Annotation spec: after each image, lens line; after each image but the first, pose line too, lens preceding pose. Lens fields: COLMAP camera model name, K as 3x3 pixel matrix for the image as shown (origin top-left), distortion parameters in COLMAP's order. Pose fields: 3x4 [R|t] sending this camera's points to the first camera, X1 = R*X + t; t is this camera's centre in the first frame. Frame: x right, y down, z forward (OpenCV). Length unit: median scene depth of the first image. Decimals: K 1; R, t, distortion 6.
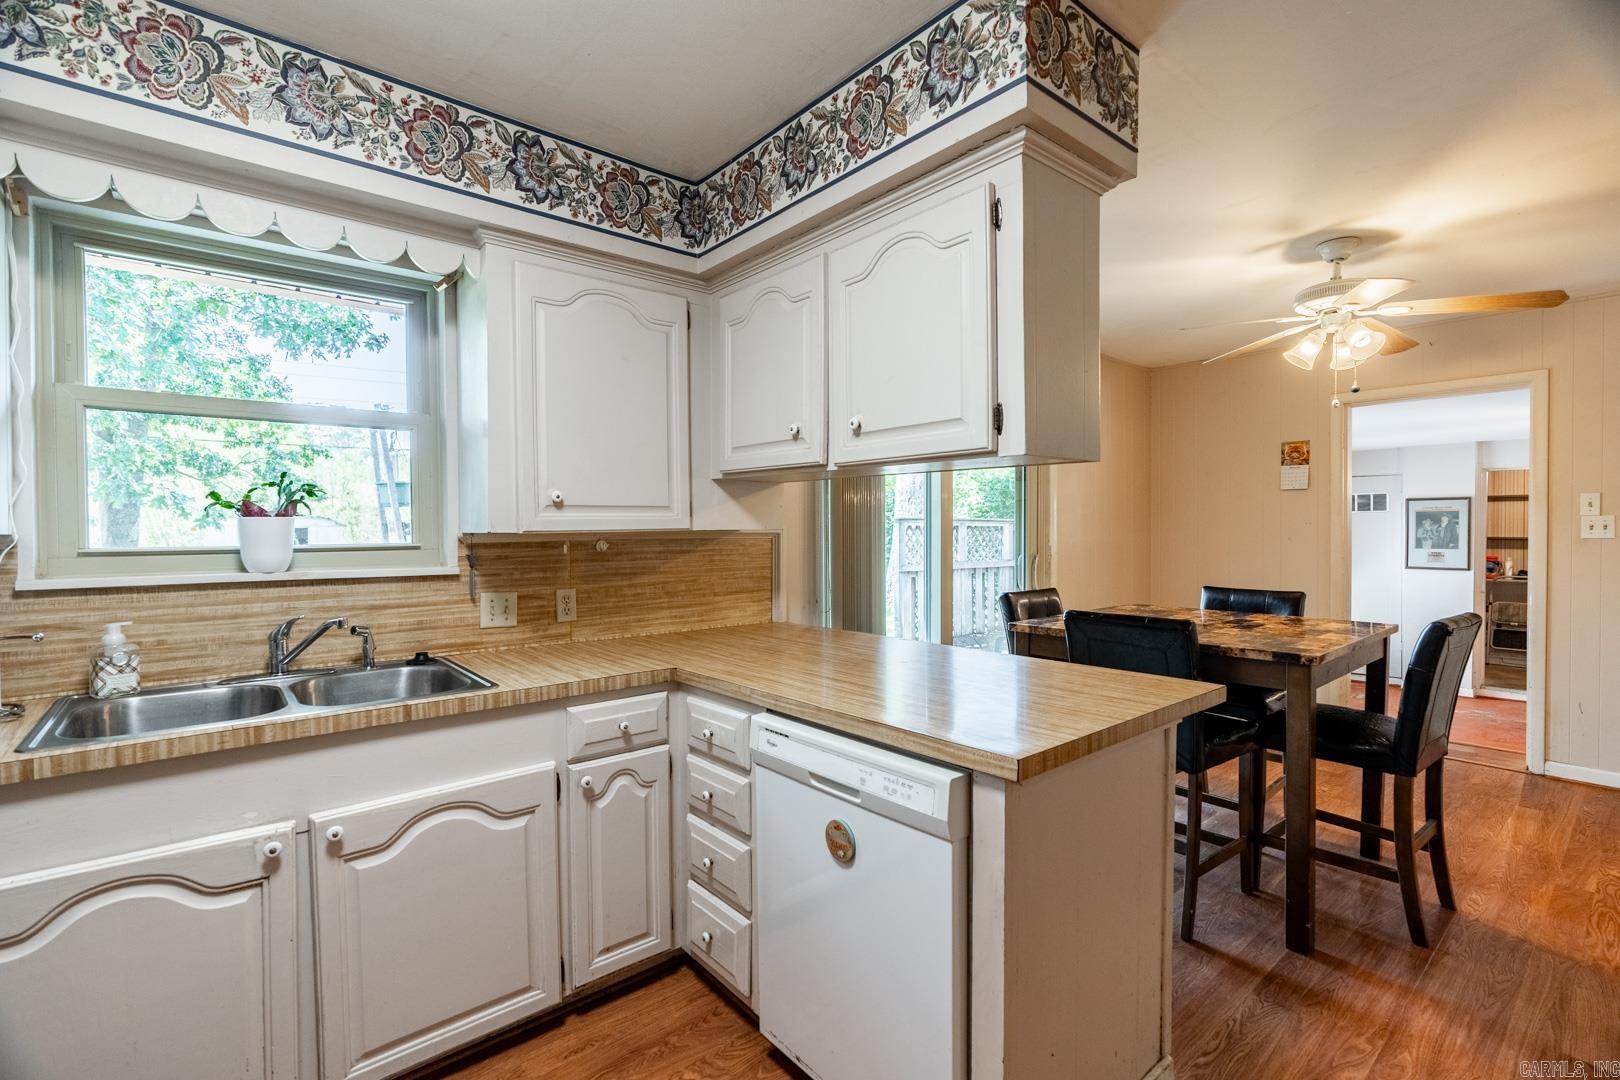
lens RADIAL K [[737.6, 0, 803.3], [0, 737.6, 535.8], [0, 0, 1]] dist [0.012142, -0.000576]
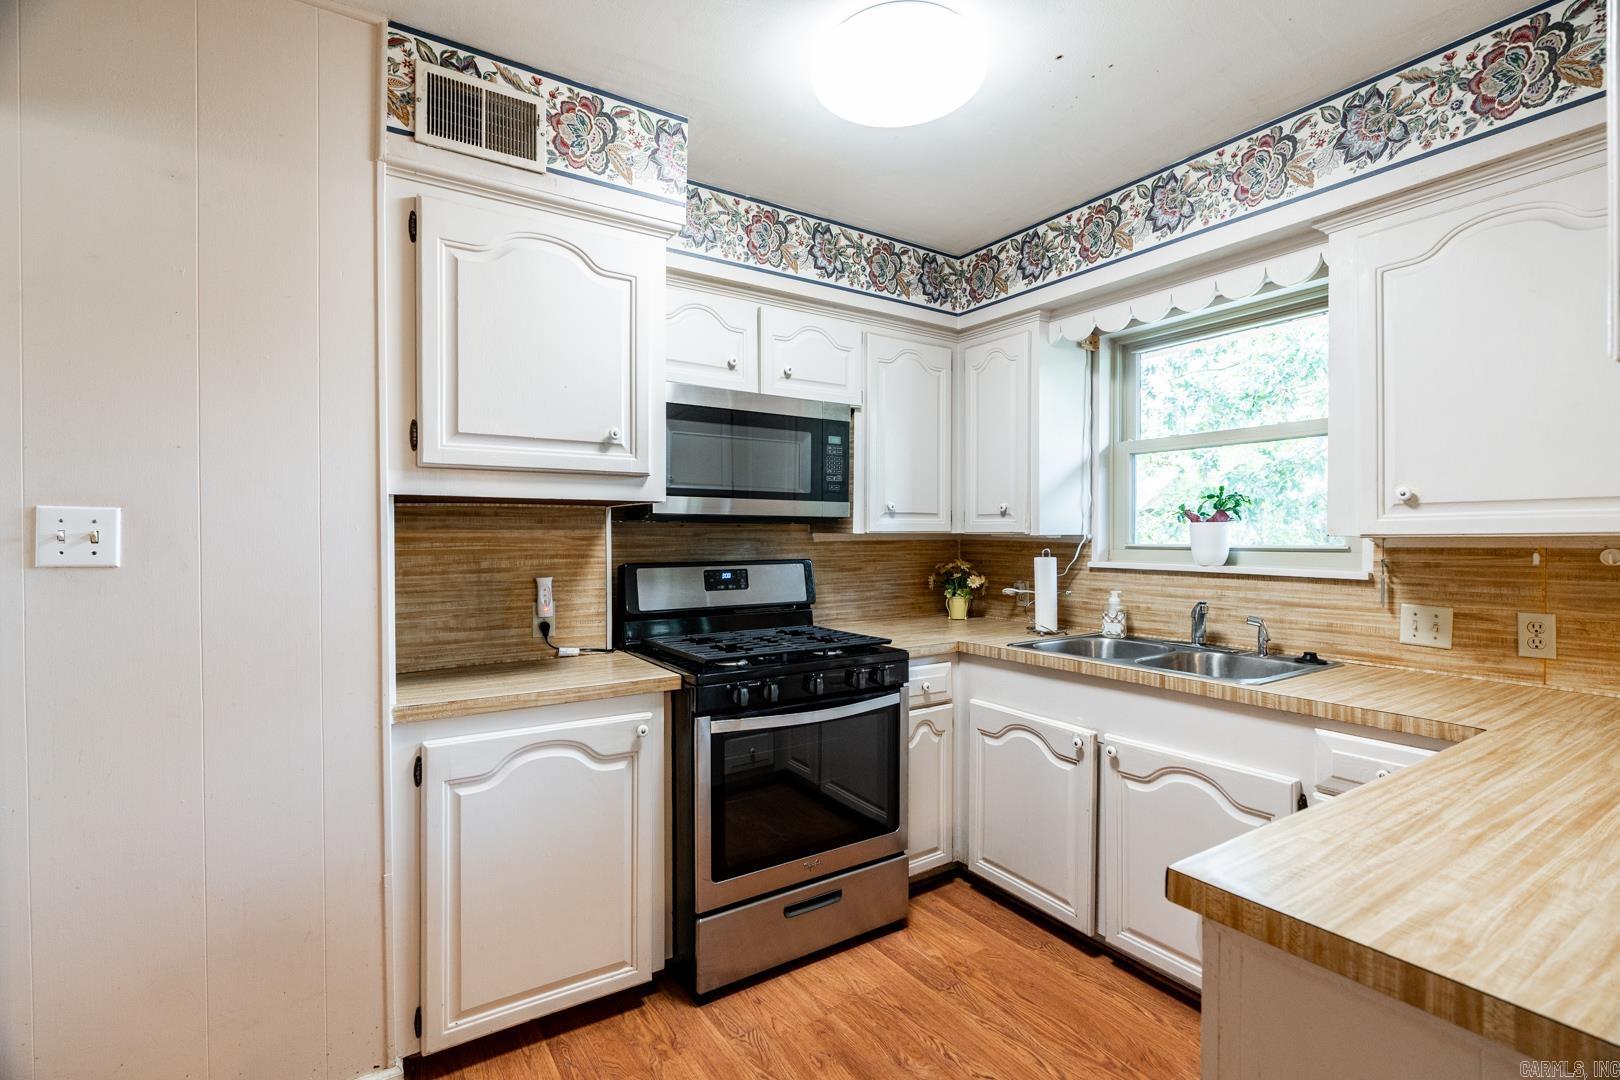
lens RADIAL K [[738.9, 0, 813.1], [0, 738.9, 547.1], [0, 0, 1]] dist [-0.064335, 0.019525]
pose [[-0.118492, 0.017621, -0.992799, 0.537434], [-0.013398, 0.999723, 0.019343, 0.002021], [0.992865, 0.015594, -0.118223, 0.420562]]
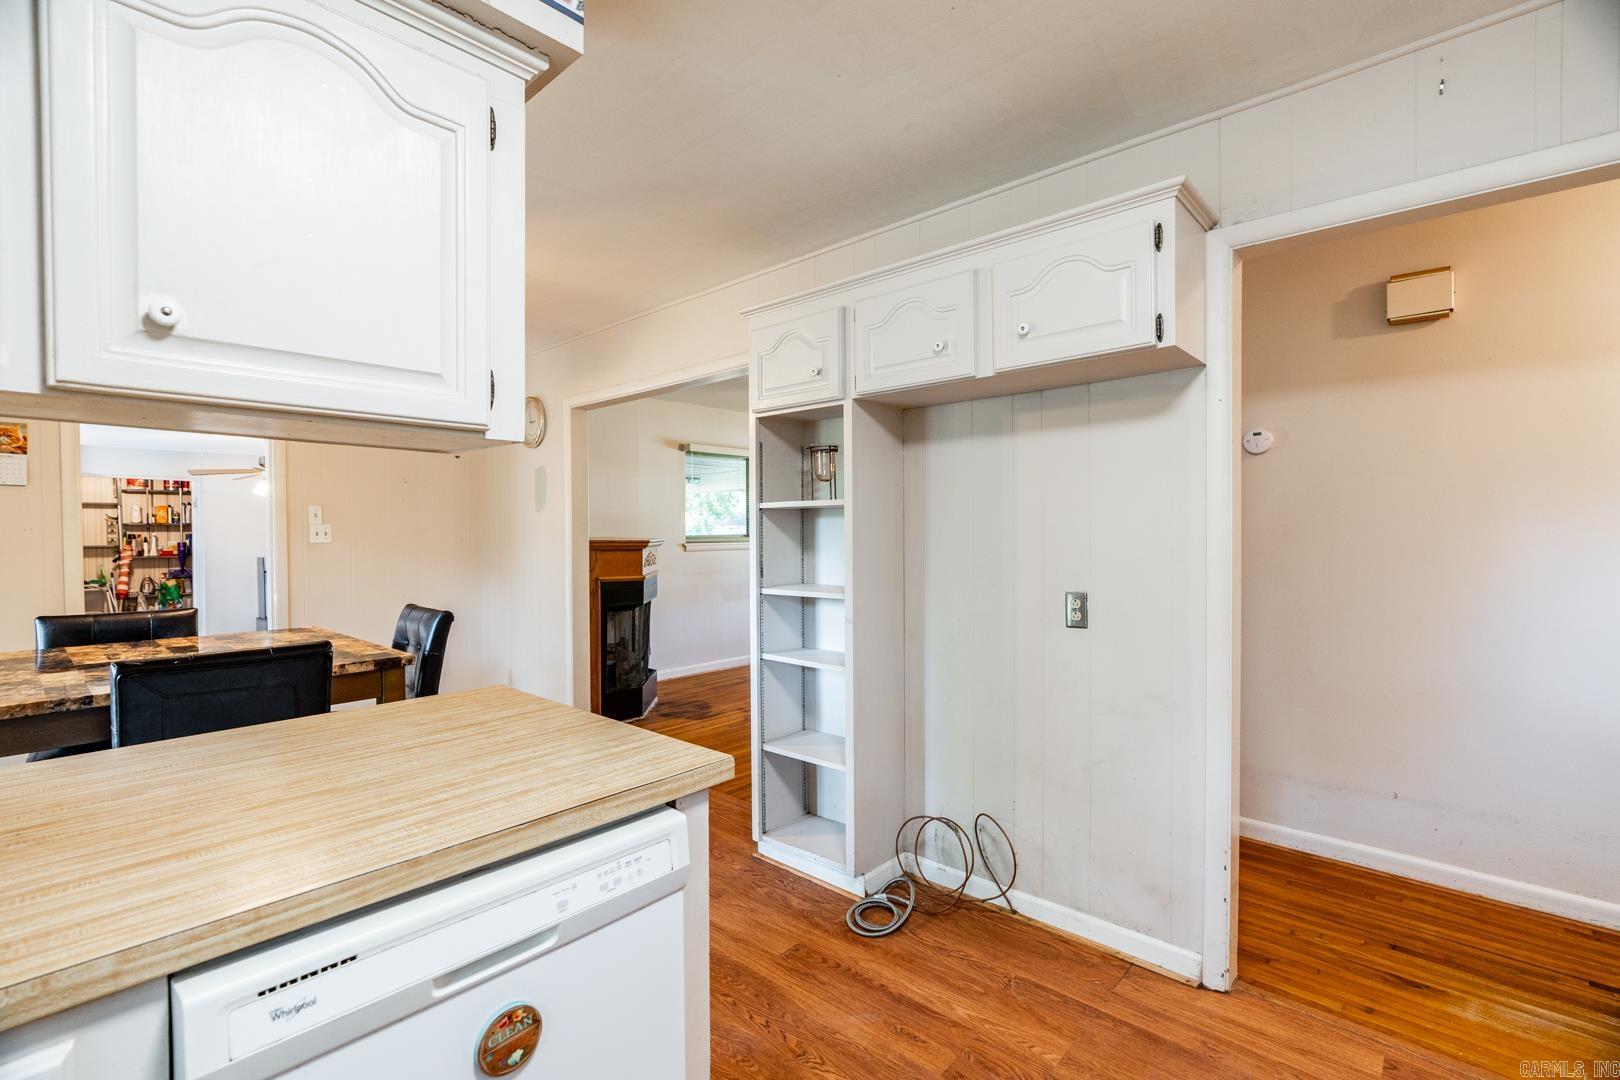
lens RADIAL K [[737.6, 0, 803.3], [0, 737.6, 535.8], [0, 0, 1]] dist [0.012142, -0.000576]
pose [[-0.124439, -0.002573, 0.992224, -0.406695], [0.015222, 0.999874, 0.004502, -0.002572], [-0.992110, 0.015664, -0.124384, 0.570953]]
